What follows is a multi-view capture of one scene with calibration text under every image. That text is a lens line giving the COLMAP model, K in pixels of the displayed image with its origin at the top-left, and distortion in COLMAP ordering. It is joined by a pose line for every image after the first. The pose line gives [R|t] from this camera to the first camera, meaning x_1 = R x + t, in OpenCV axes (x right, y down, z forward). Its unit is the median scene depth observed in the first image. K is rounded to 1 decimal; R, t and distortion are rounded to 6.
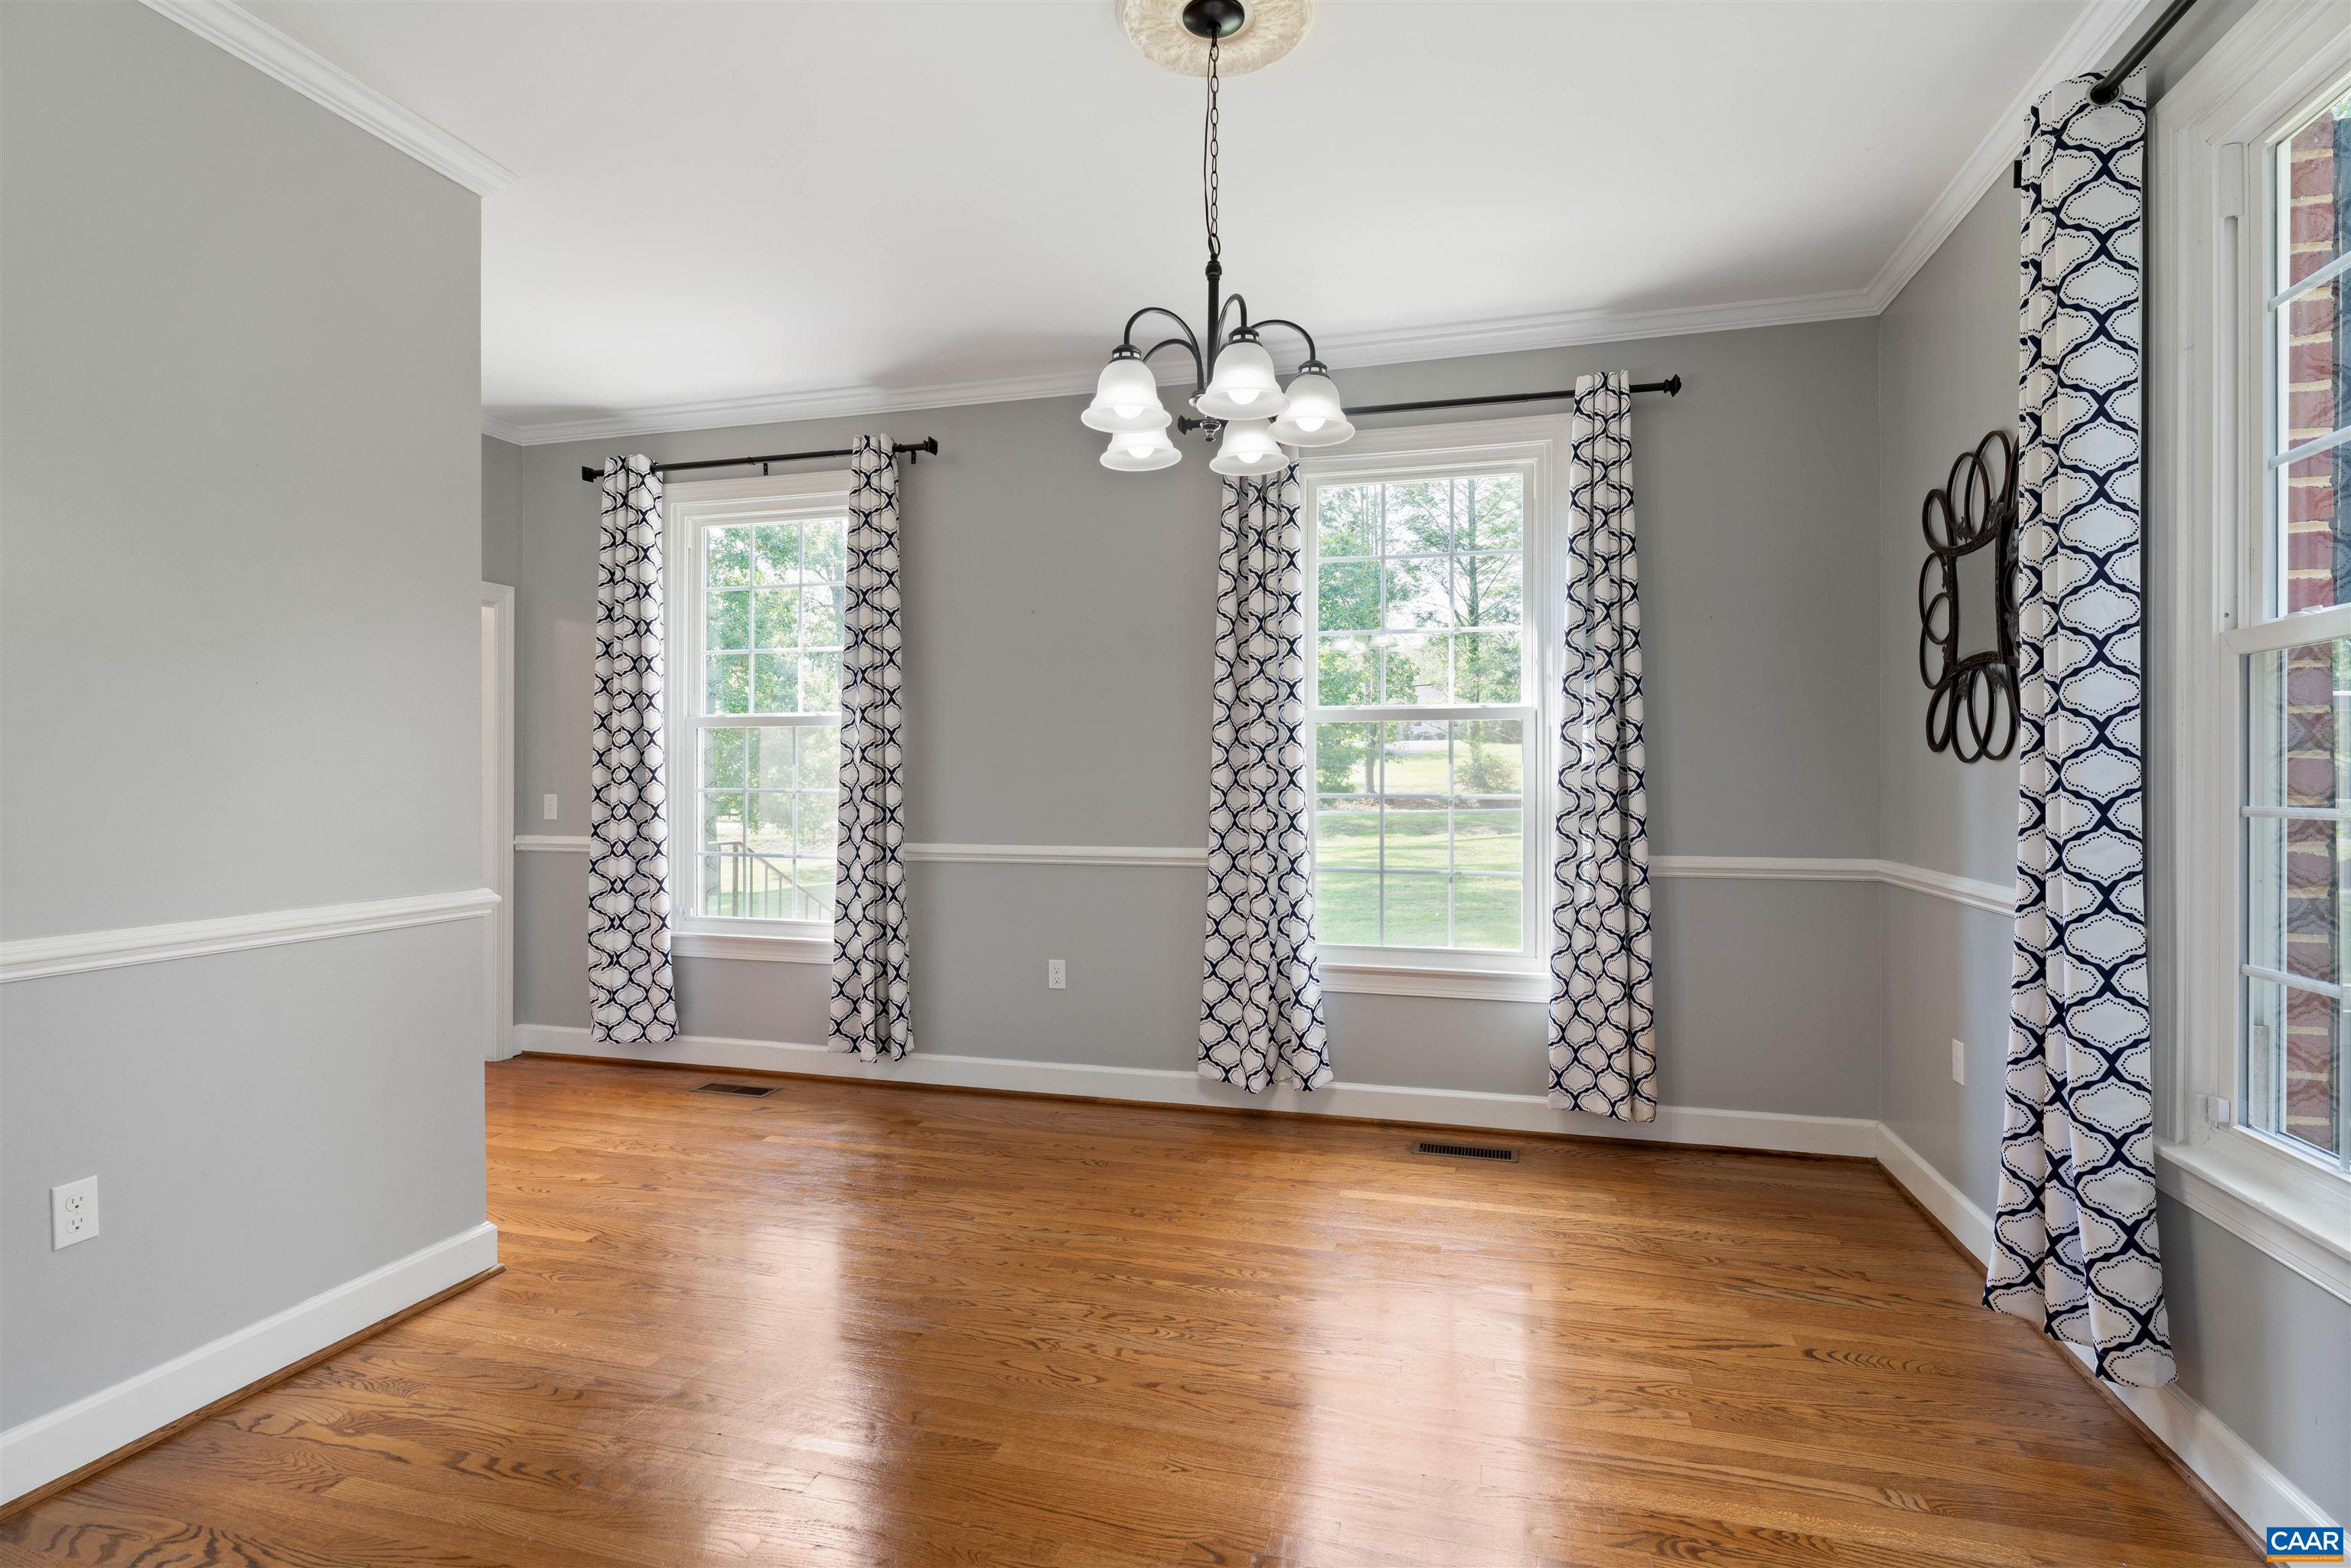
lens RADIAL K [[1160.1, 0, 1177.3], [0, 1160.1, 792.1], [0, 0, 1]] dist [0.001530, 0.000143]
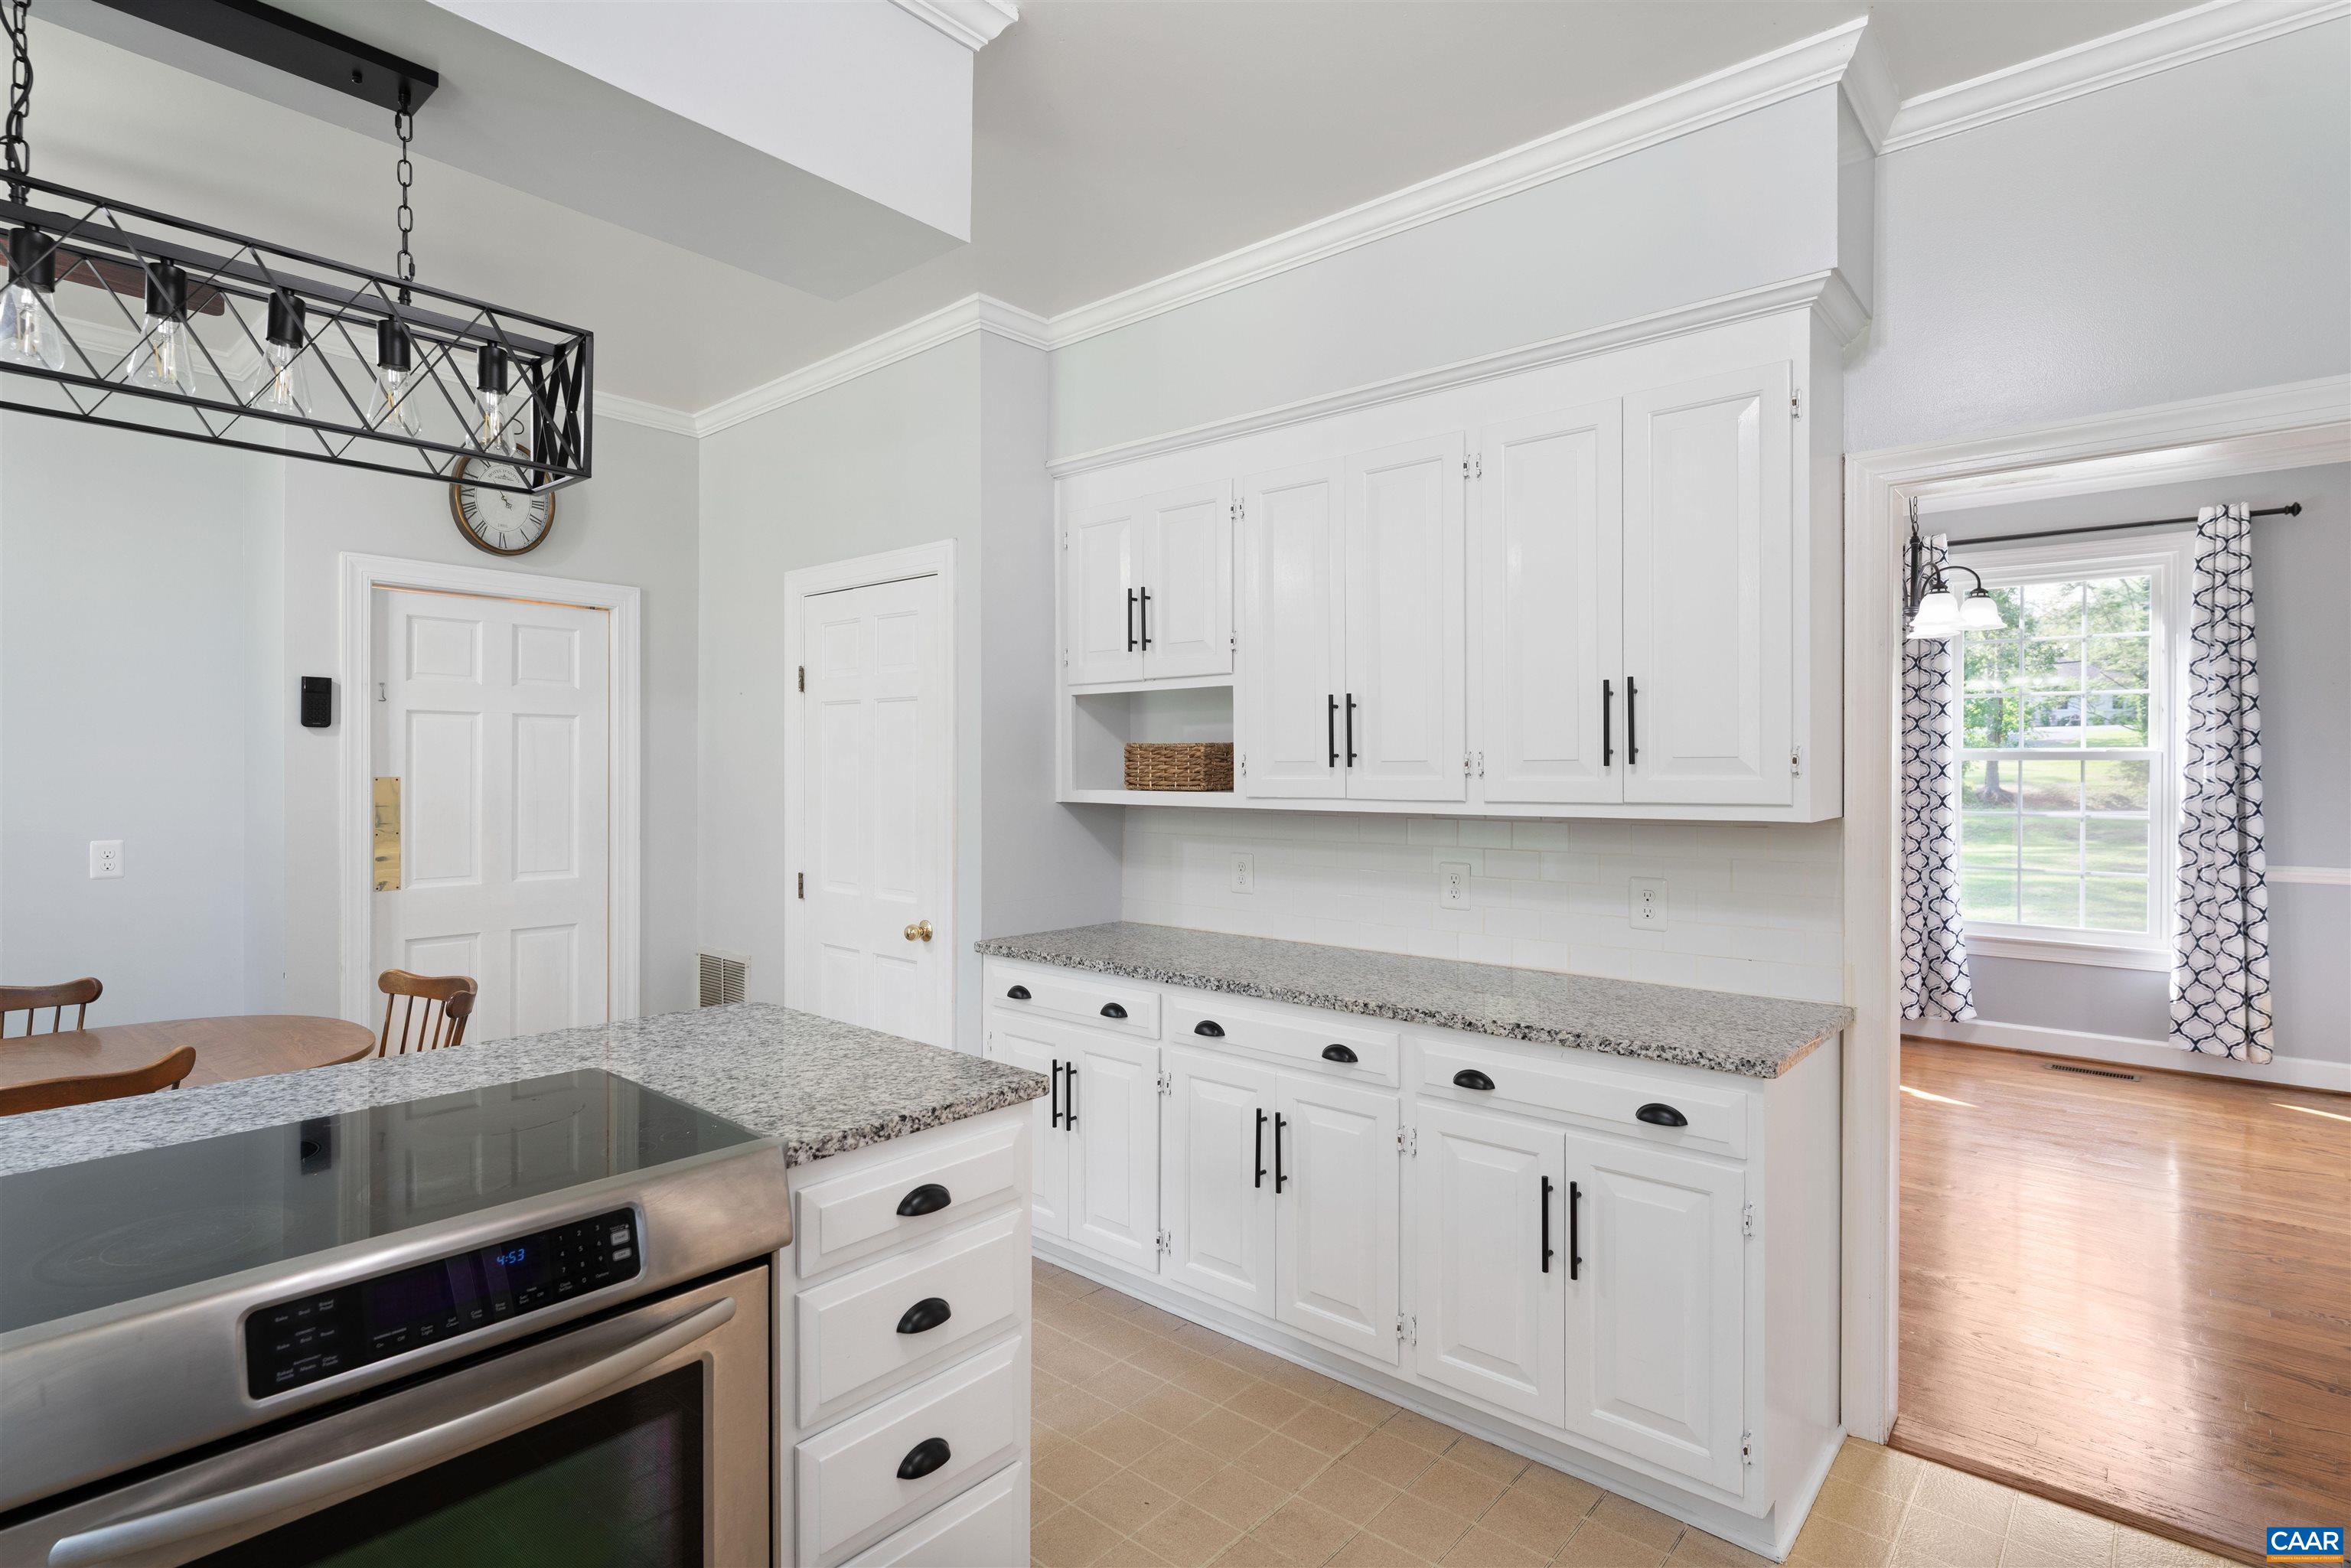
lens RADIAL K [[1158.2, 0, 1162.9], [0, 1158.2, 778.0], [0, 0, 1]] dist [0.003638, 0.000578]
pose [[0.898292, 0.005118, -0.439369, -0.144968], [-0.007436, 0.999966, -0.003554, -0.030761], [0.439336, 0.006460, 0.898299, -0.750644]]
